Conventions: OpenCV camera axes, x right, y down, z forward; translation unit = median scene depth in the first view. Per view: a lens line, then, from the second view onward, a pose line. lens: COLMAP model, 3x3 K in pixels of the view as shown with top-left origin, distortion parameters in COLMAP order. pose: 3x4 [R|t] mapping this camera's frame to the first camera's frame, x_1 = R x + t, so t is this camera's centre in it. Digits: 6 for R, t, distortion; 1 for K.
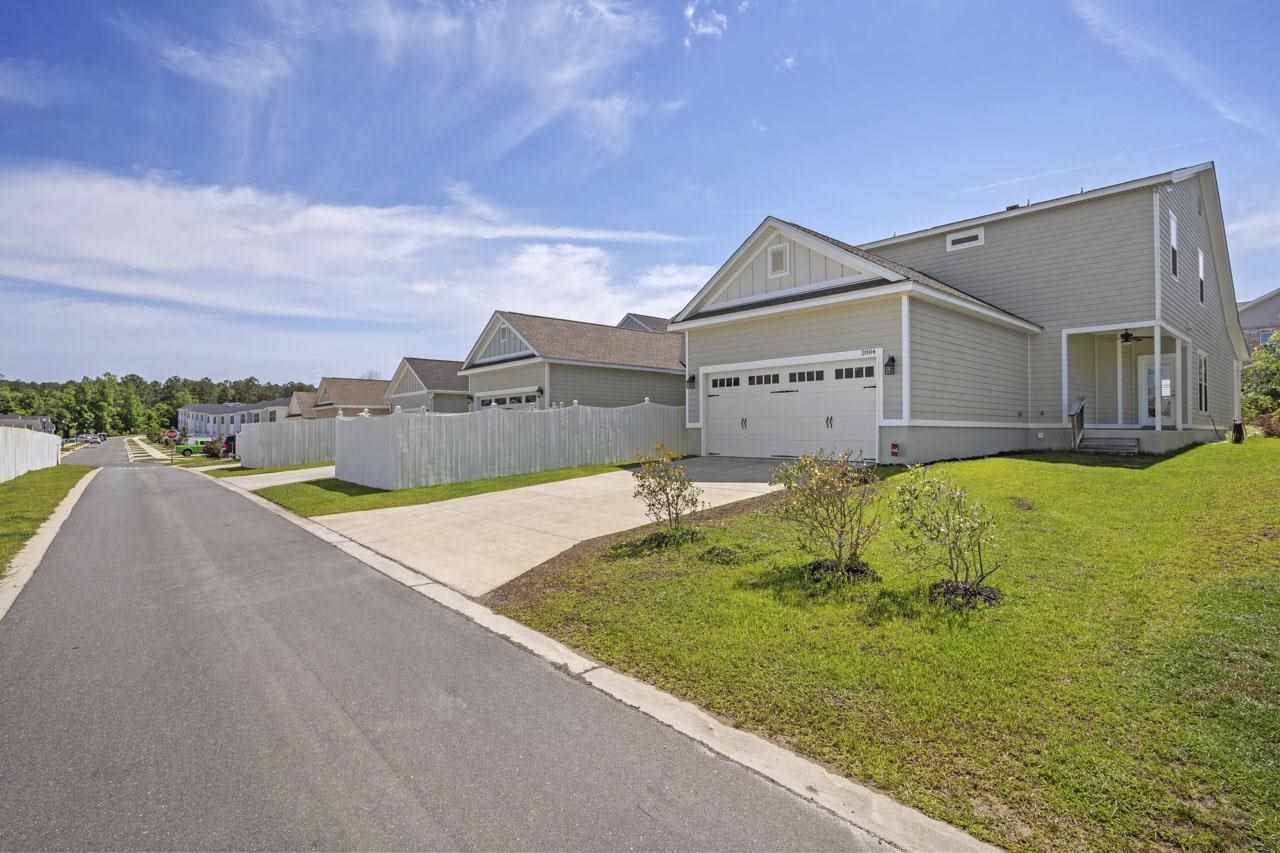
lens RADIAL K [[633.1, 0, 638.0], [0, 633.1, 420.5], [0, 0, 1]] dist [-0.087765, 0.044066]
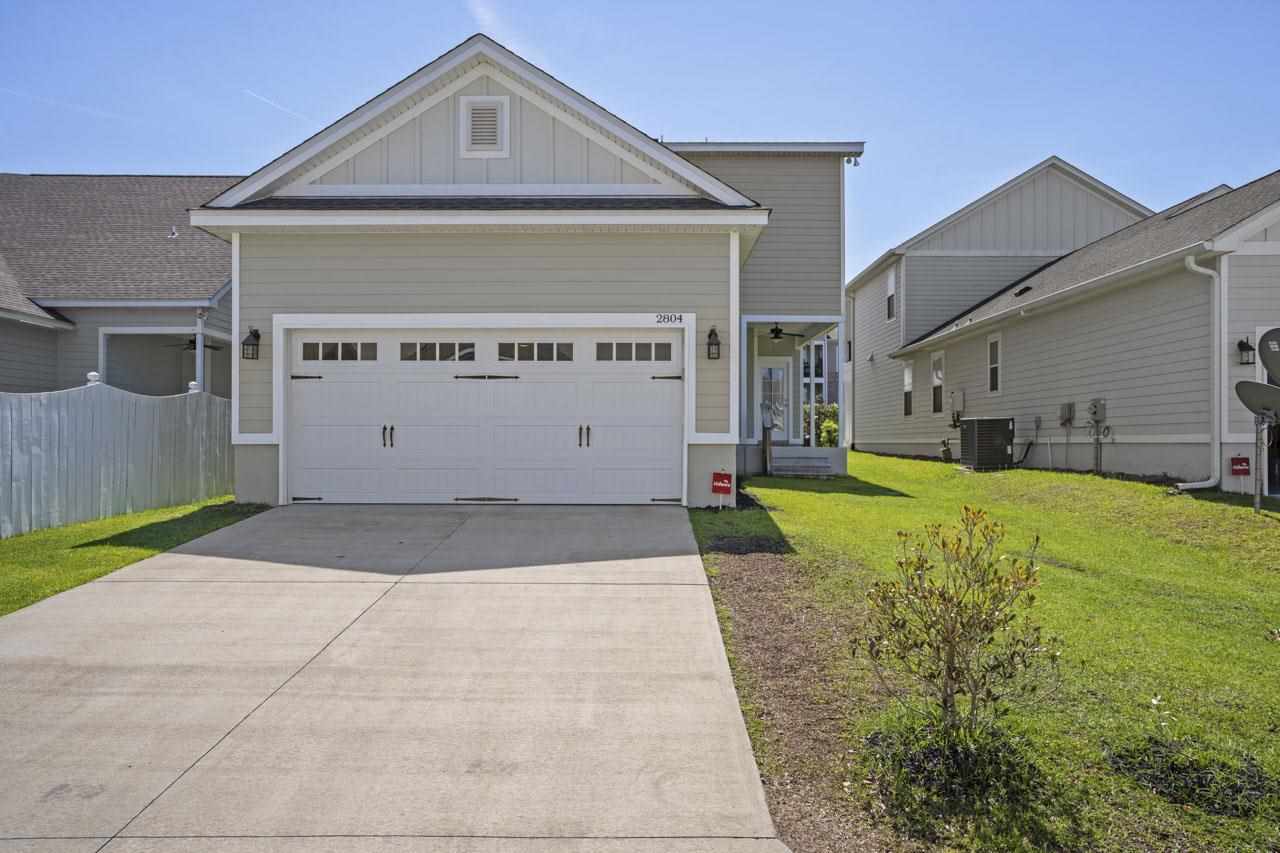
lens RADIAL K [[880.1, 0, 640.0], [0, 880.1, 426.5], [0, 0, 1]] dist [-0.001525, -0.000575]
pose [[0.656648, 0.013736, 0.754073, -0.226964], [-0.014382, 0.999880, -0.005690, -0.001903], [-0.754060, -0.007109, 0.656767, 0.392284]]
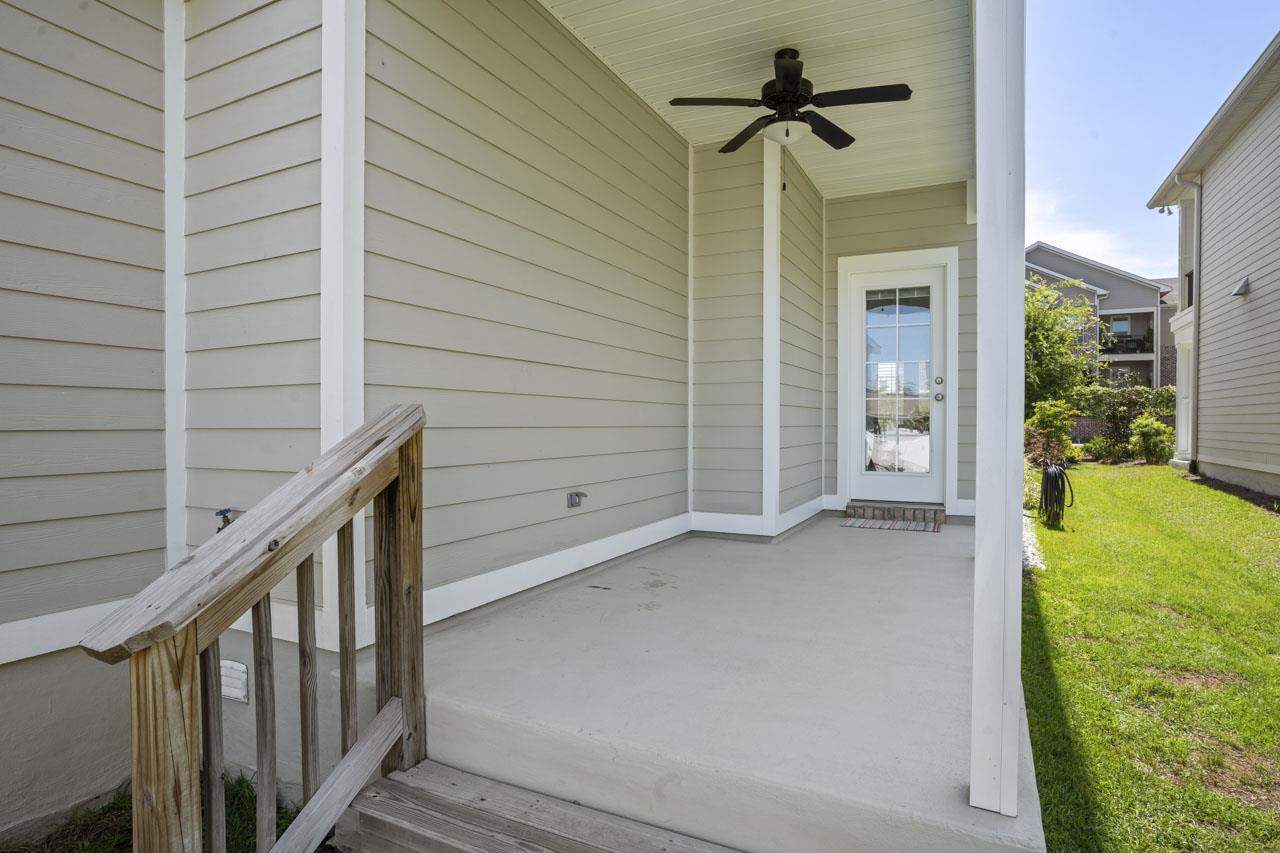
lens RADIAL K [[708.9, 0, 640.0], [0, 708.9, 426.5], [0, 0, 1]] dist [-0.000296, 0.000058]
pose [[0.911933, 0.000549, 0.410338, 0.718427], [-0.011658, 0.999630, 0.024571, -0.040349], [-0.410173, -0.027190, 0.911602, 0.877455]]
